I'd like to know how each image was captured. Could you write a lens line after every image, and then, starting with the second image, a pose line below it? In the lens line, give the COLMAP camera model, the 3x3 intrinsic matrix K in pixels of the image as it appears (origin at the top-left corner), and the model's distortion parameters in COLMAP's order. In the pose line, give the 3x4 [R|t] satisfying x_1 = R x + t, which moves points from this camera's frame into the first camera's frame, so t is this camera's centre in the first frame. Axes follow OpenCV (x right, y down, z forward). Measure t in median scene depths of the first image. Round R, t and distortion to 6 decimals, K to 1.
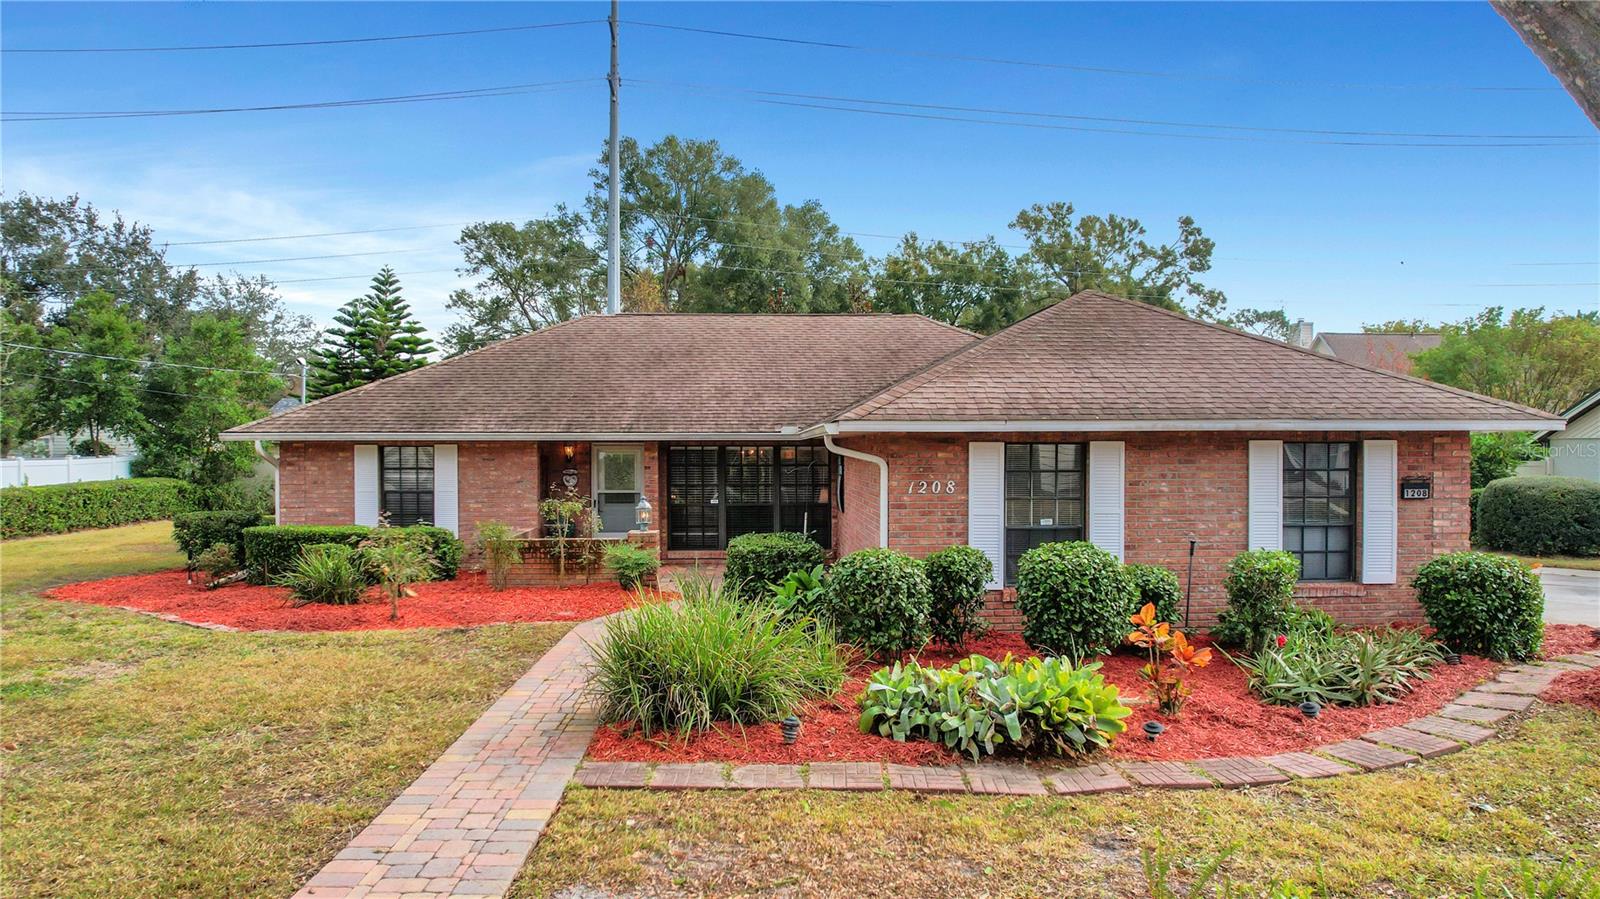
lens RADIAL K [[1040.8, 0, 800.0], [0, 1040.8, 449.5], [0, 0, 1]] dist [-0.050099, 0.000003]
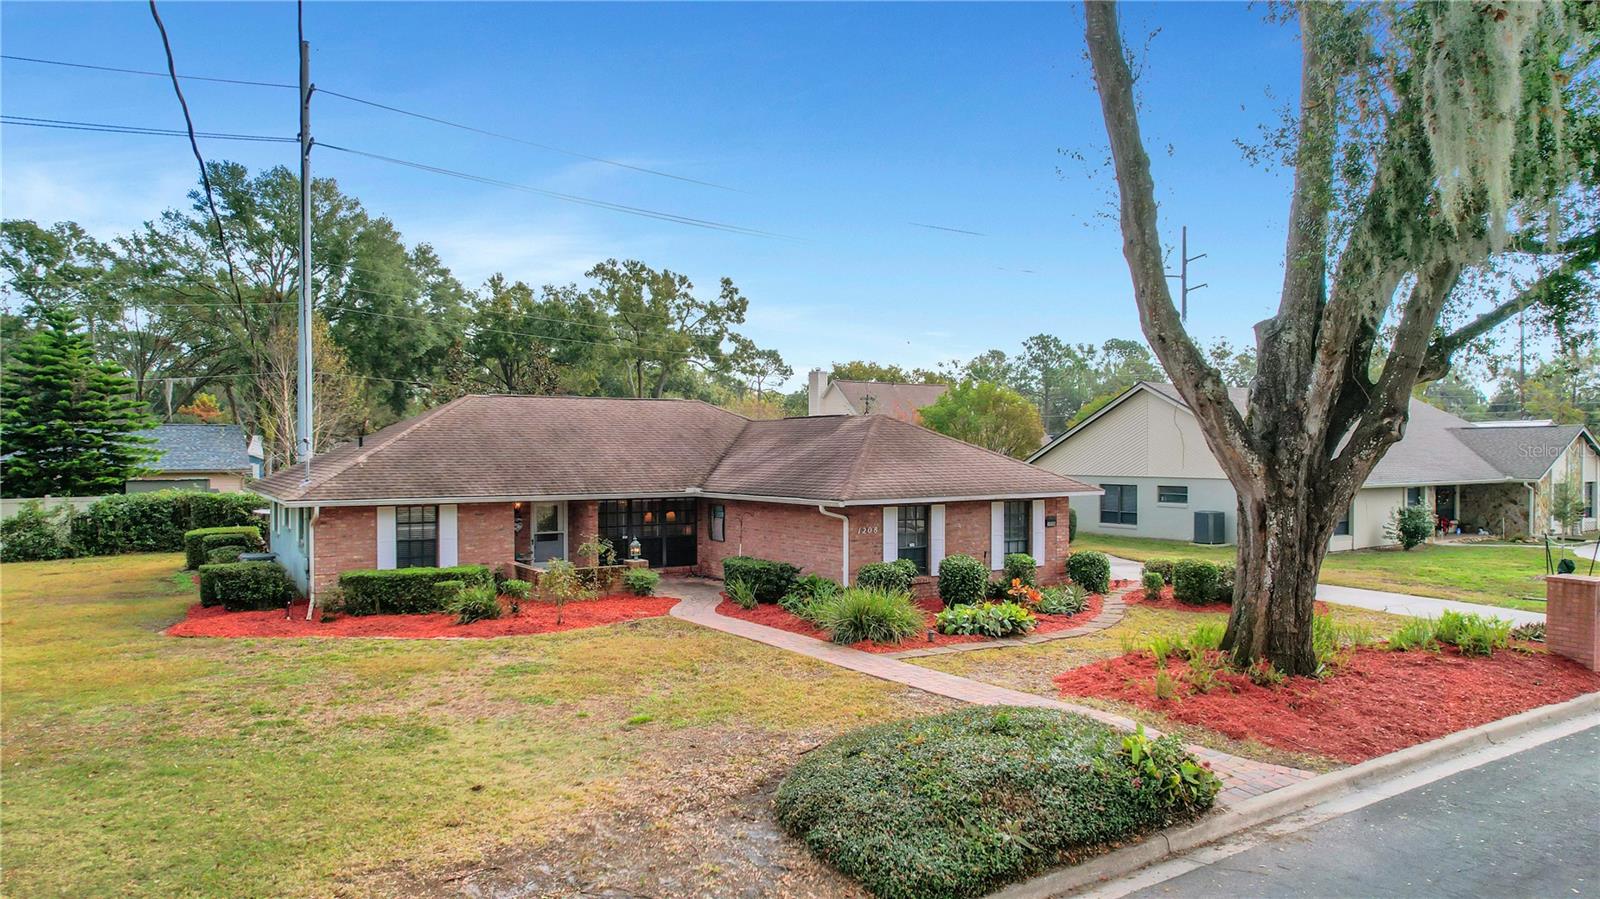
lens RADIAL K [[1040.8, 0, 800.0], [0, 1040.8, 449.5], [0, 0, 1]] dist [-0.050099, 0.000003]
pose [[0.865822, -0.002774, 0.500345, -0.624594], [0.003828, 0.999992, -0.001080, -0.074586], [-0.500338, 0.002850, 0.865826, -0.420553]]
